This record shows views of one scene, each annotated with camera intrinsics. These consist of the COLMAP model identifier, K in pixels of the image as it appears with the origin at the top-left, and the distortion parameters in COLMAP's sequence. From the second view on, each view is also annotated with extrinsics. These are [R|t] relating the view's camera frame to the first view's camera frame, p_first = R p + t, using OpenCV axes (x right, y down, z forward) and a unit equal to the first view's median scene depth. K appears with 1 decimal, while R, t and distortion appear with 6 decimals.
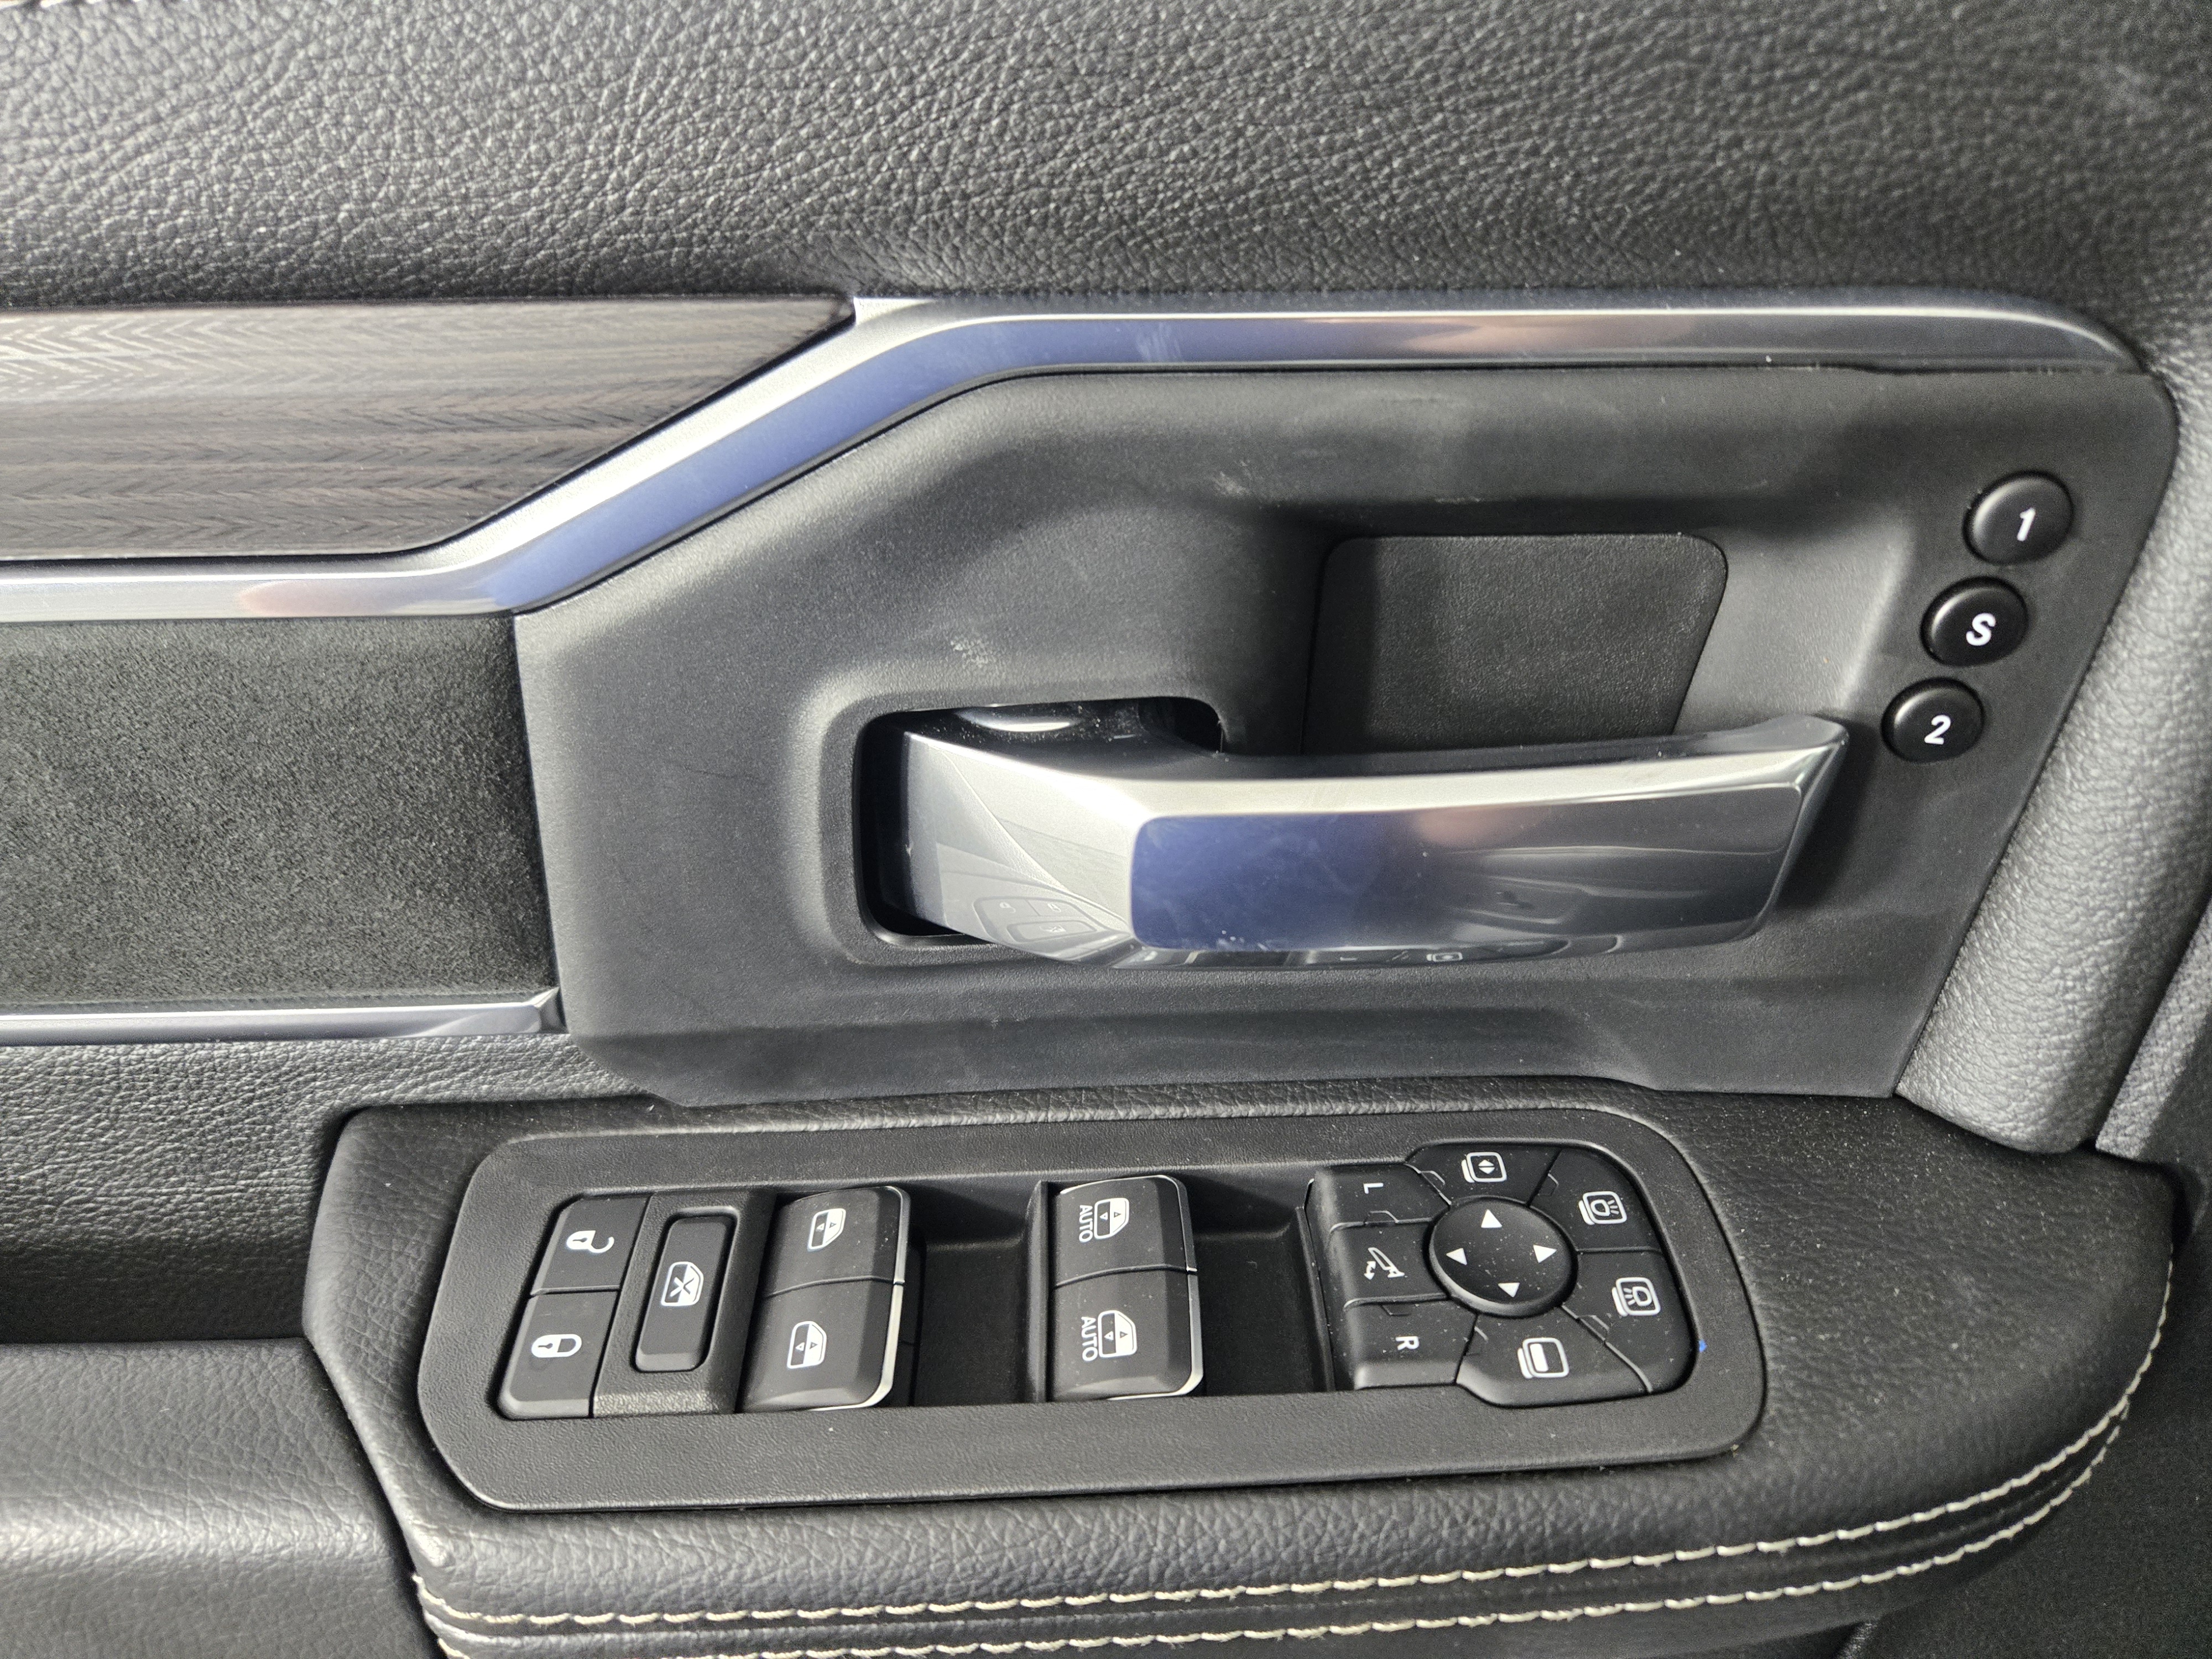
lens RADIAL K [[1508.7, 0, 1108.7], [0, 1508.7, 807.6], [0, 0, 1]] dist [0.010441, -0.011446]
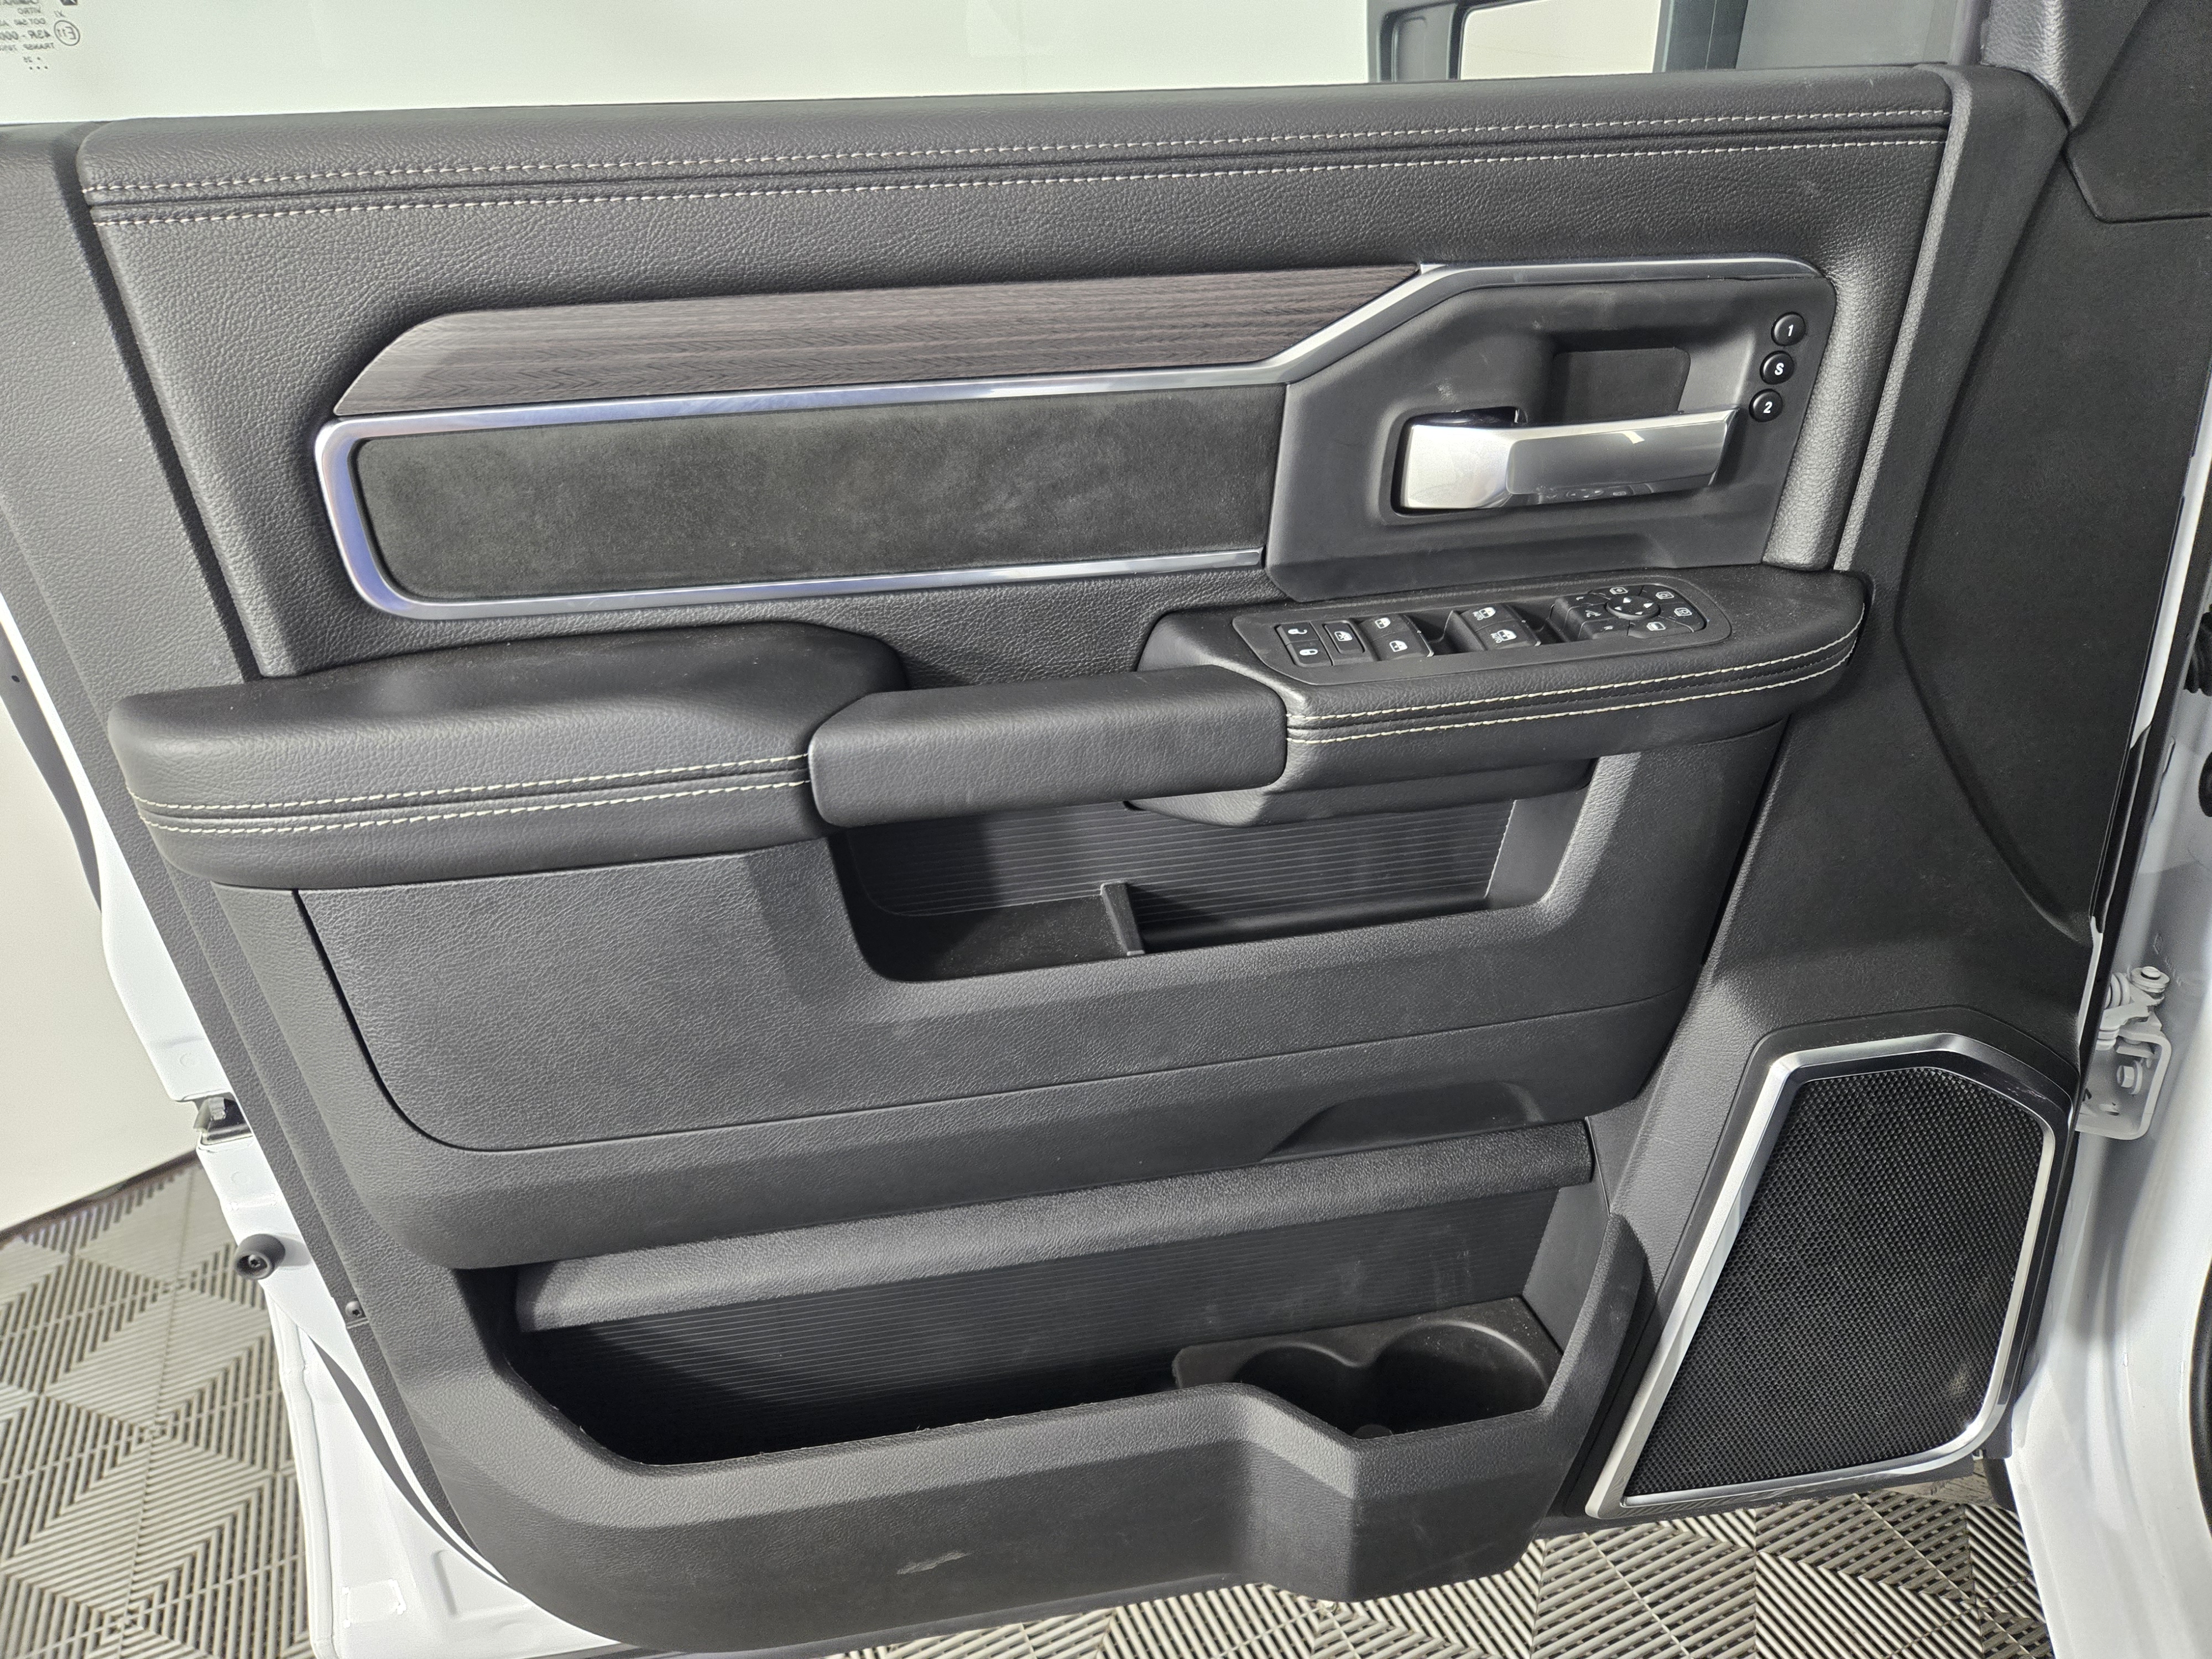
lens RADIAL K [[1508.7, 0, 1100.2], [0, 1508.7, 848.3], [0, 0, 1]] dist [0.010441, -0.011446]
pose [[0.992299, -0.067628, 0.103772, -1.090700], [0.070654, 0.997168, -0.025757, 0.784869], [-0.101736, 0.032891, 0.994268, -1.740696]]
